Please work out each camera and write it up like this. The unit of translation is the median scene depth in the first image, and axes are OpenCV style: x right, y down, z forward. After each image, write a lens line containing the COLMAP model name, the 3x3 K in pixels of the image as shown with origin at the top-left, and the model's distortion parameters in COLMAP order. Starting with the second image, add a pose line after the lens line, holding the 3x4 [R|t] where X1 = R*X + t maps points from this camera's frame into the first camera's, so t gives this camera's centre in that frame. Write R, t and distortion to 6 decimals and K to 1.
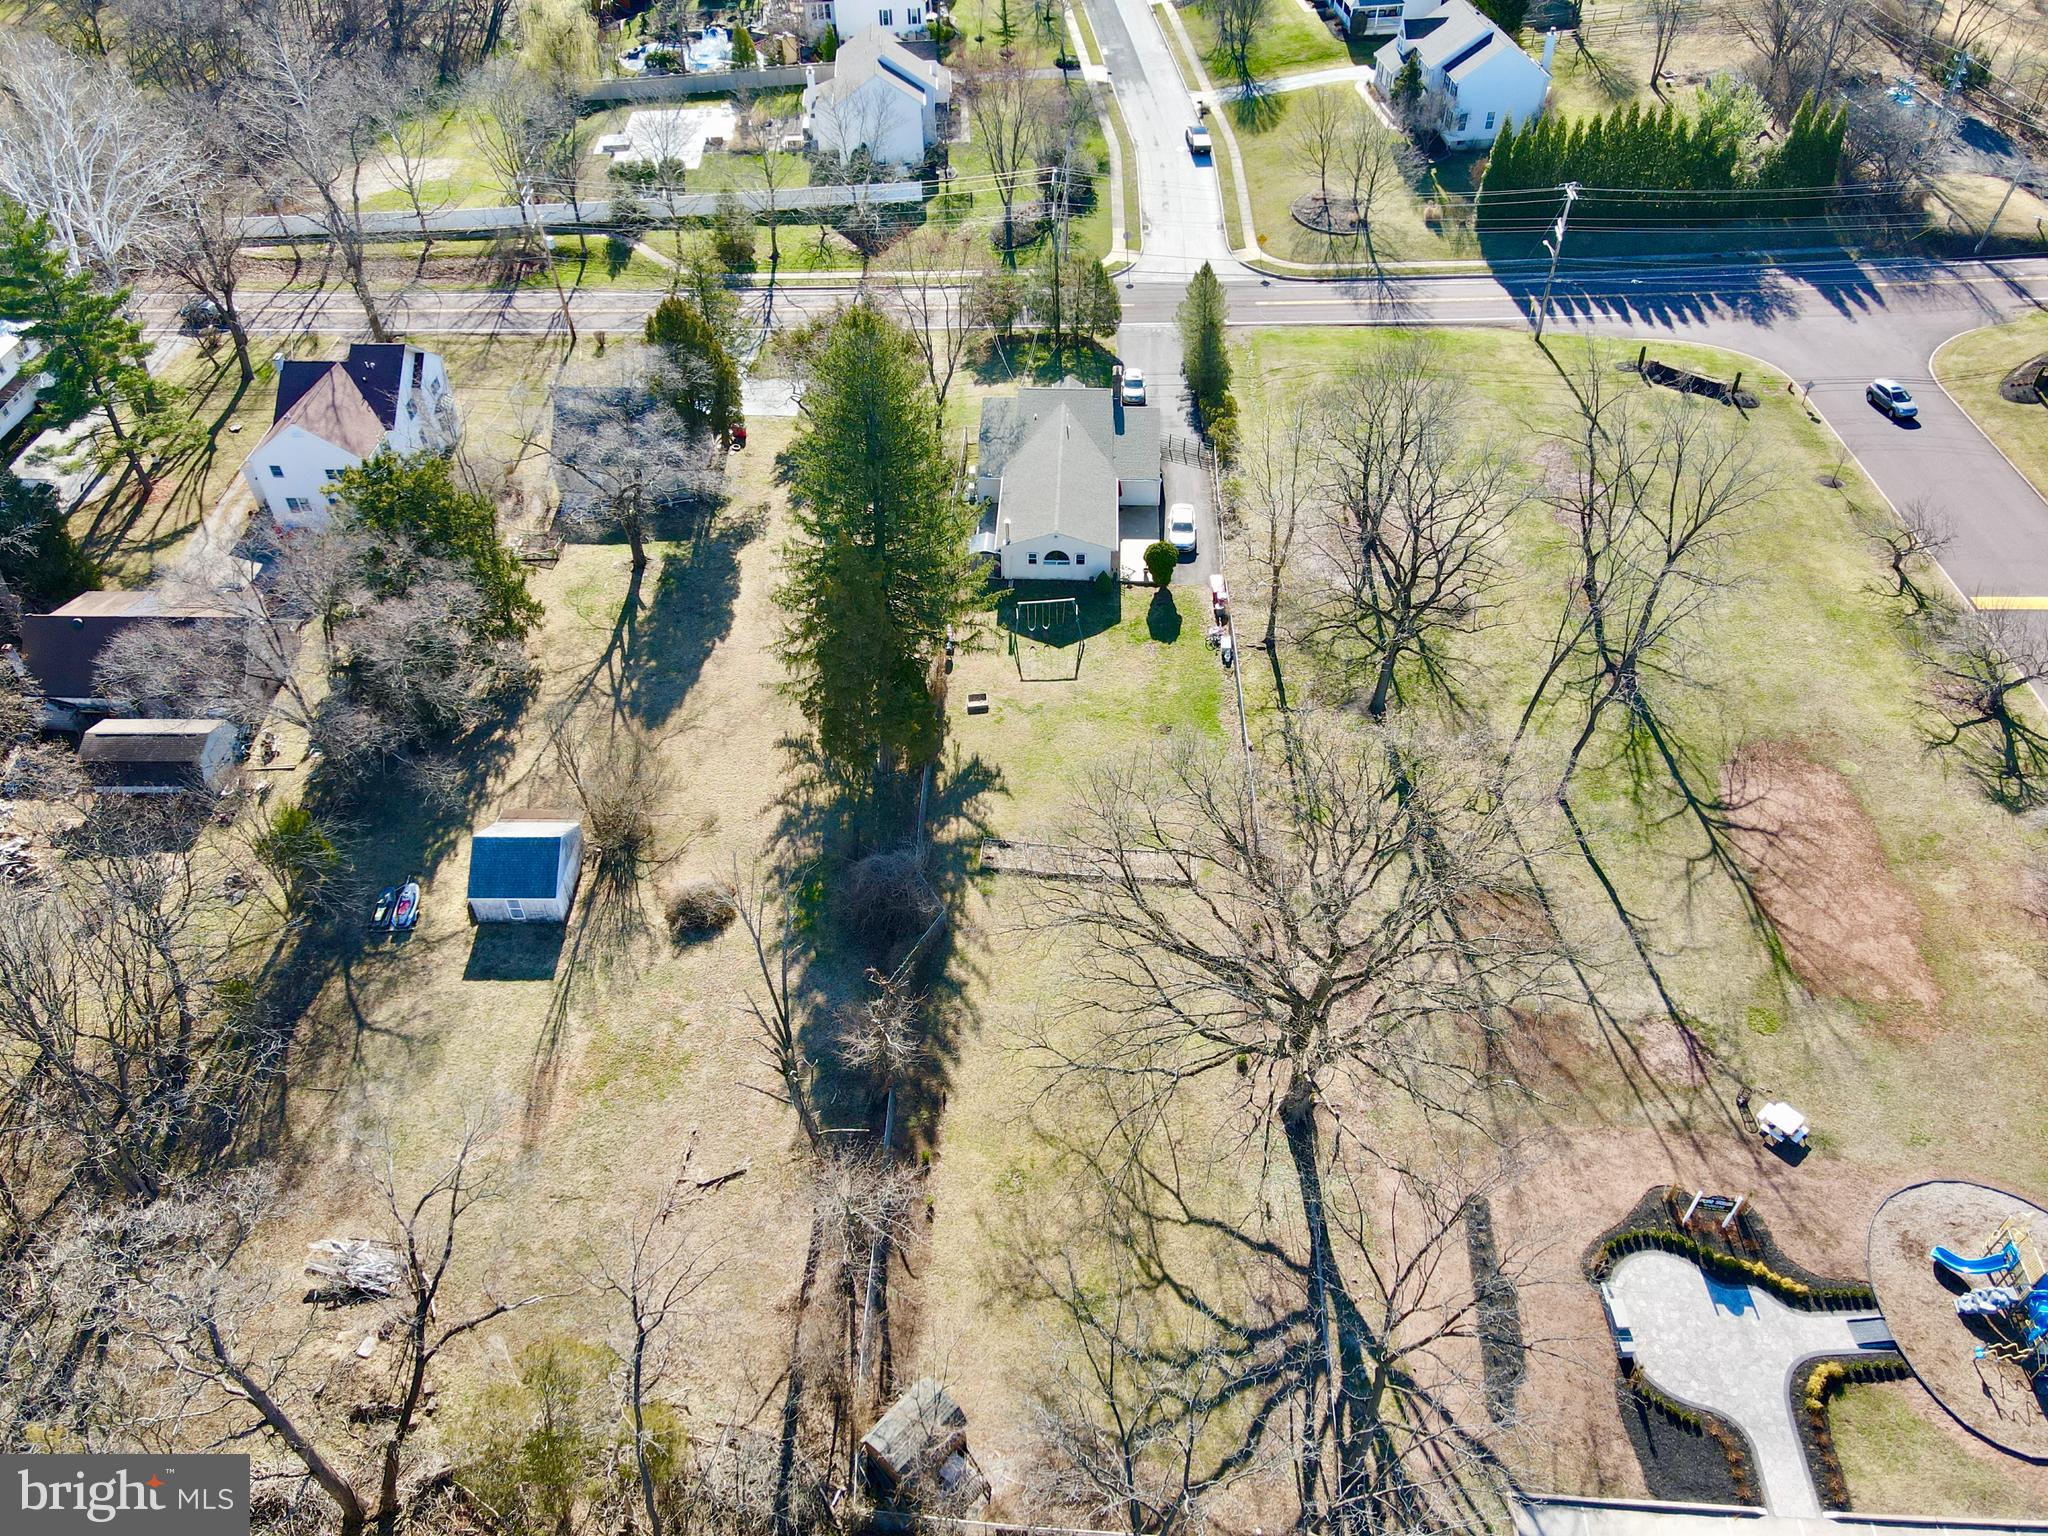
lens RADIAL K [[1491.9, 0, 999.9], [0, 1491.9, 771.1], [0, 0, 1]] dist [-0.010188, 0.001306]
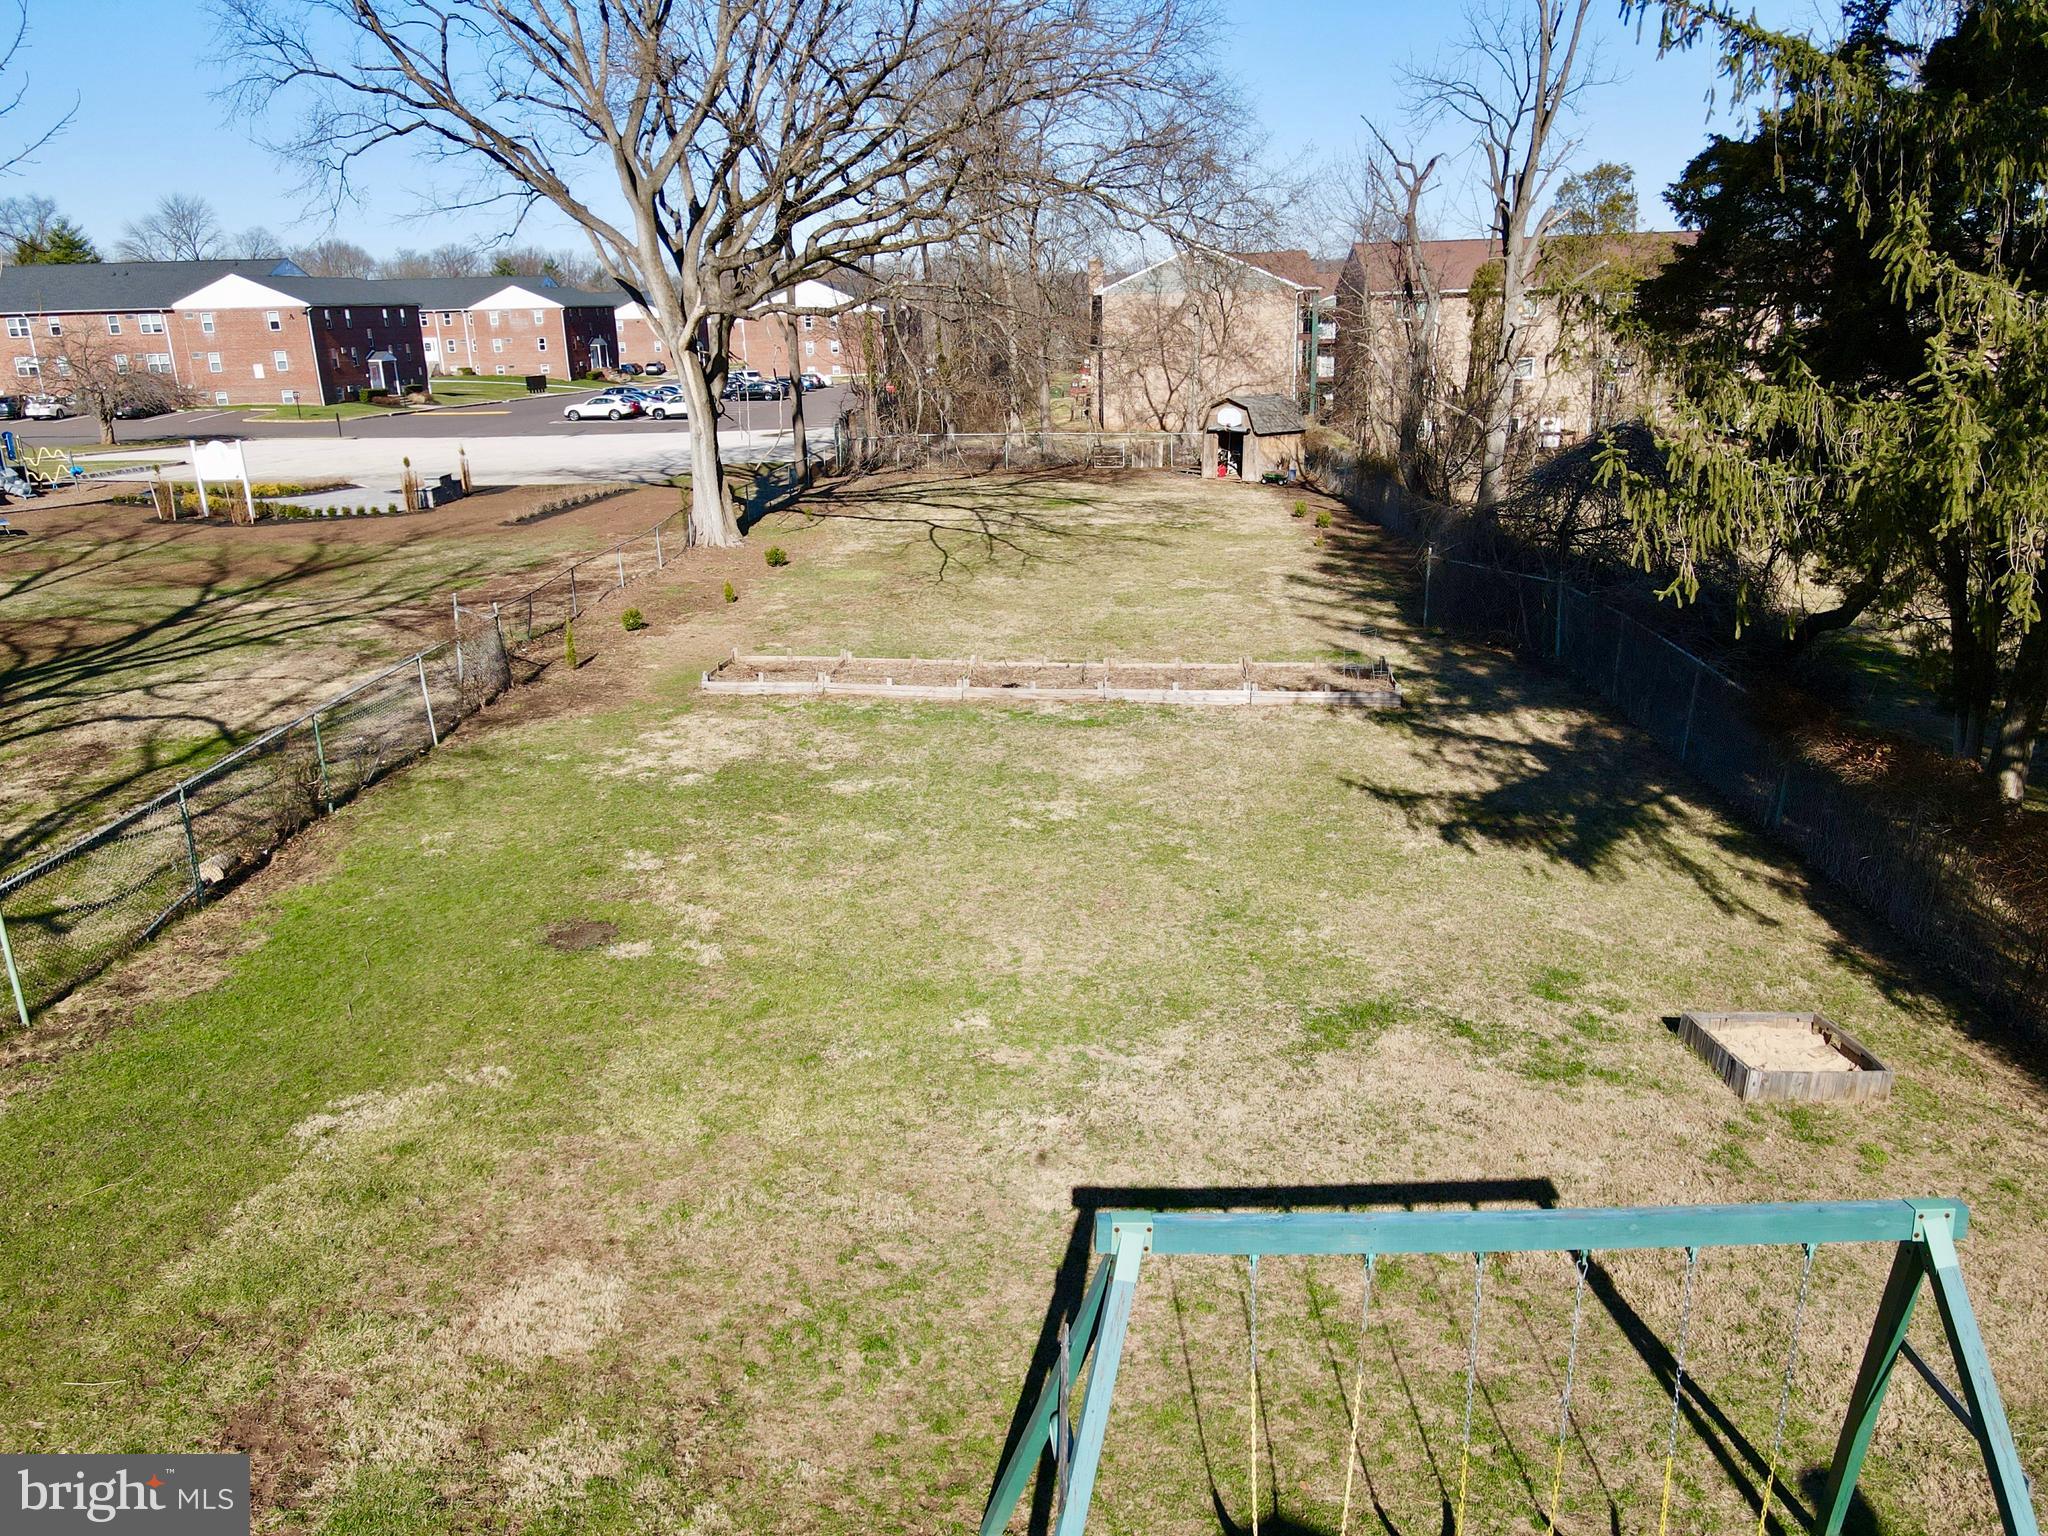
lens RADIAL K [[1509.7, 0, 1016.8], [0, 1509.7, 758.8], [0, 0, 1]] dist [0.014149, 0.012451]
pose [[-0.998462, 0.045541, 0.031607, 0.051141], [0.050067, 0.496095, 0.866823, -0.187301], [0.023796, 0.867073, -0.497613, 1.046125]]
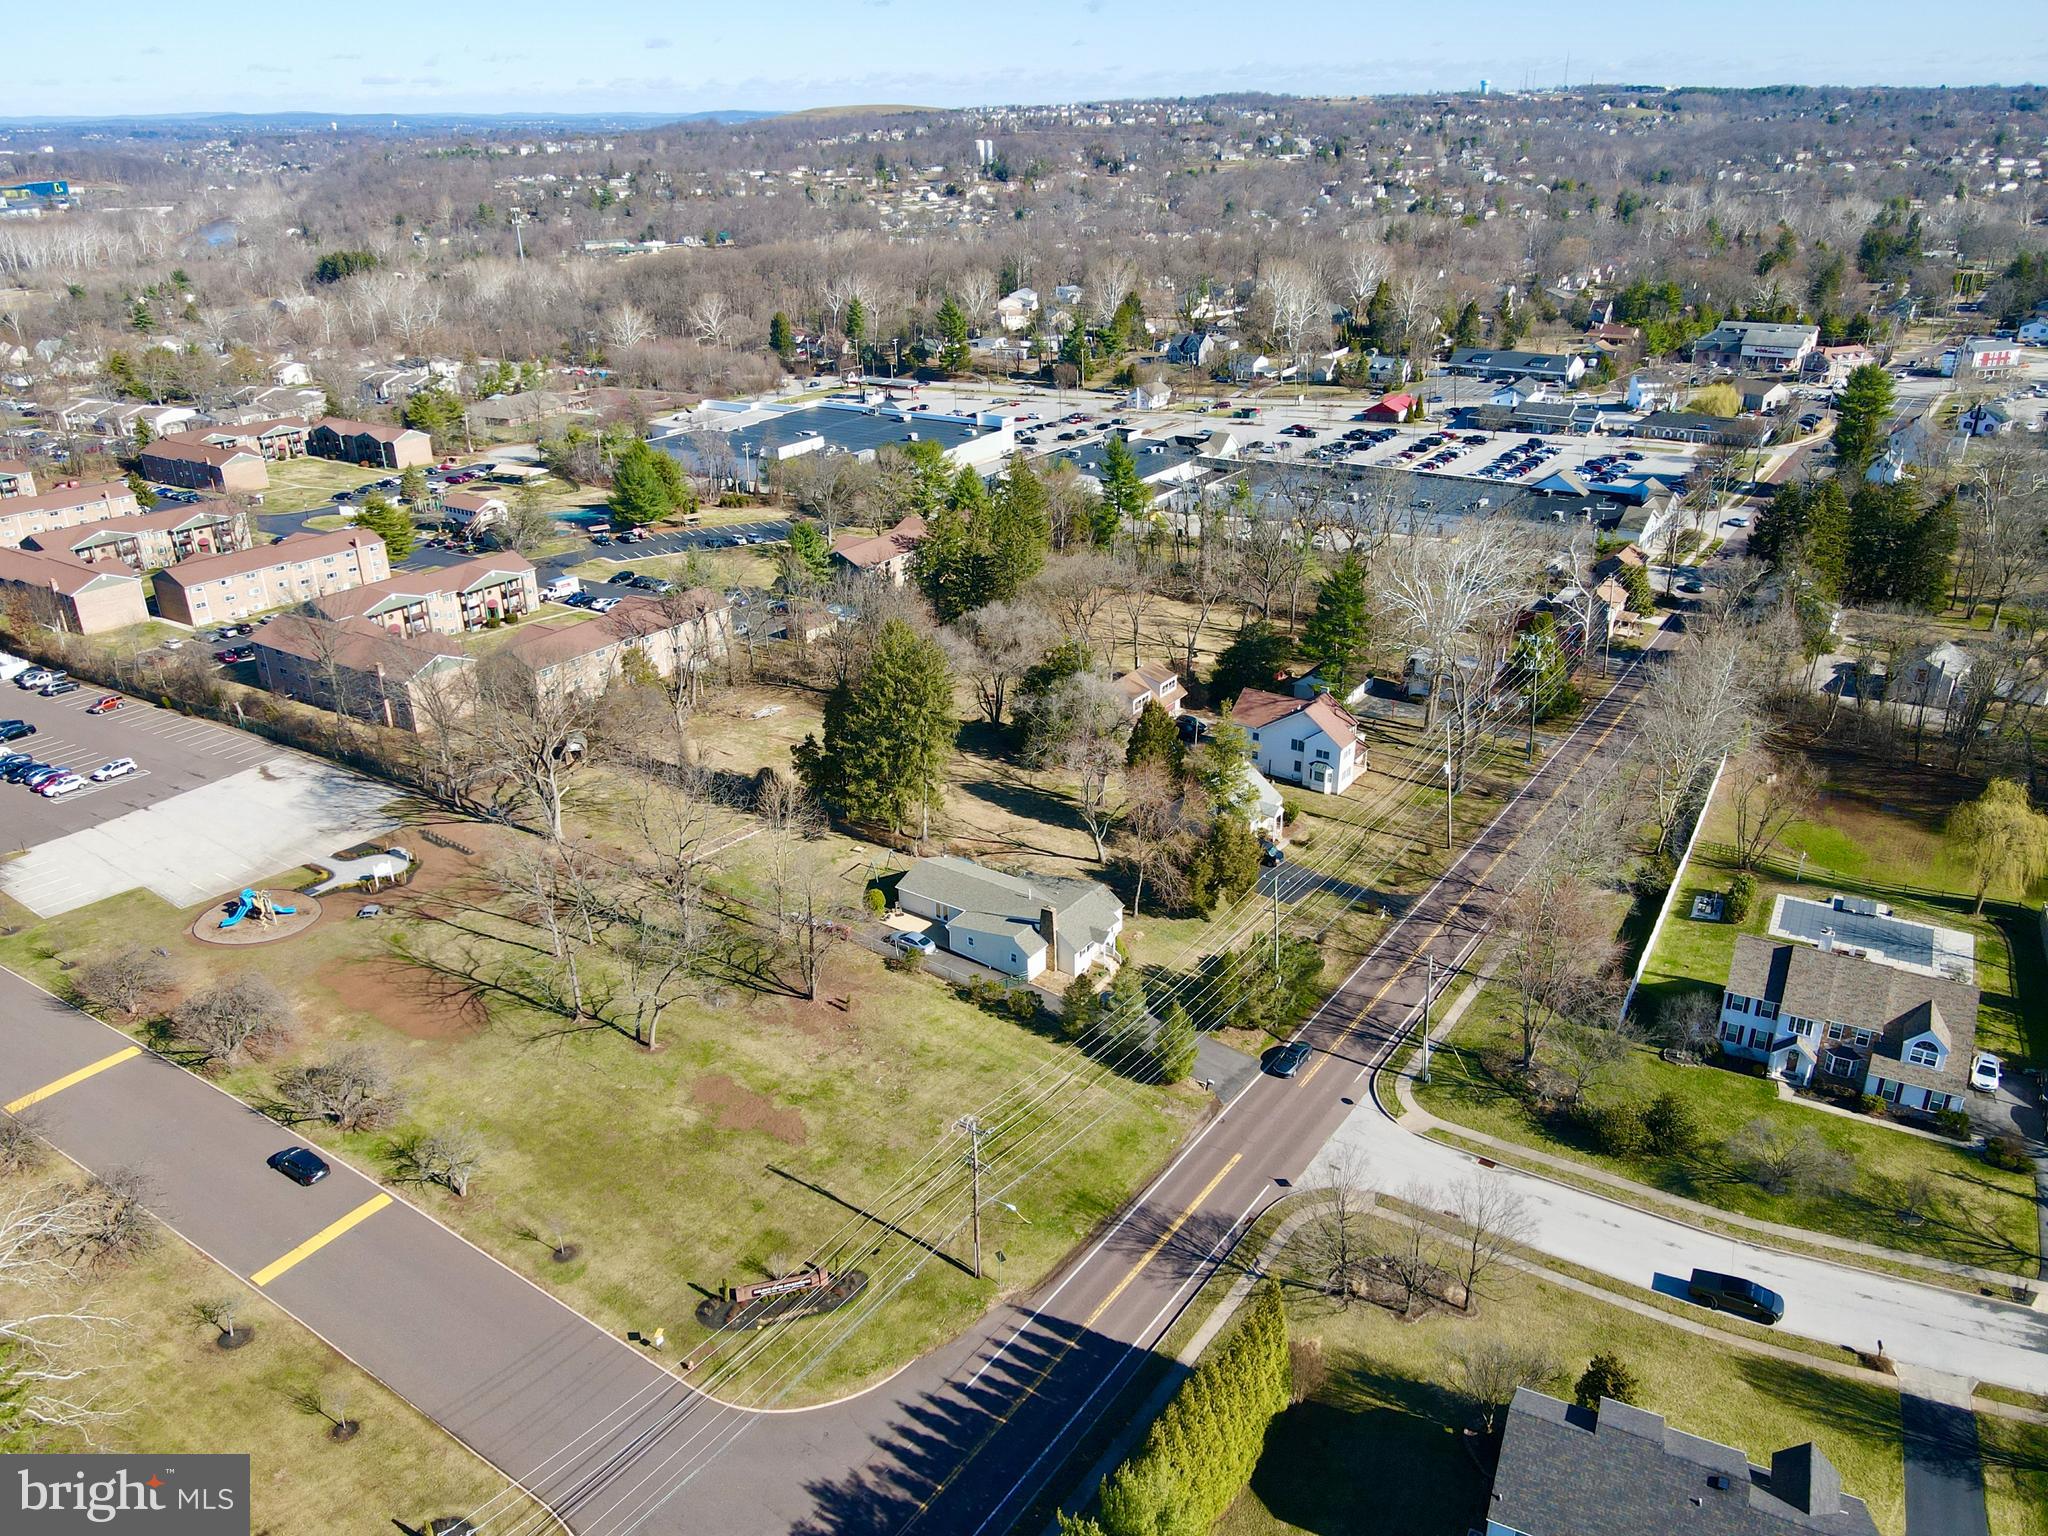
lens RADIAL K [[1509.7, 0, 1016.8], [0, 1509.7, 758.8], [0, 0, 1]] dist [0.014149, 0.012451]
pose [[-0.537488, 0.362270, -0.761490, 1.187644], [-0.561160, 0.520389, 0.643657, -1.333018], [0.629449, 0.773276, -0.076412, 1.167899]]
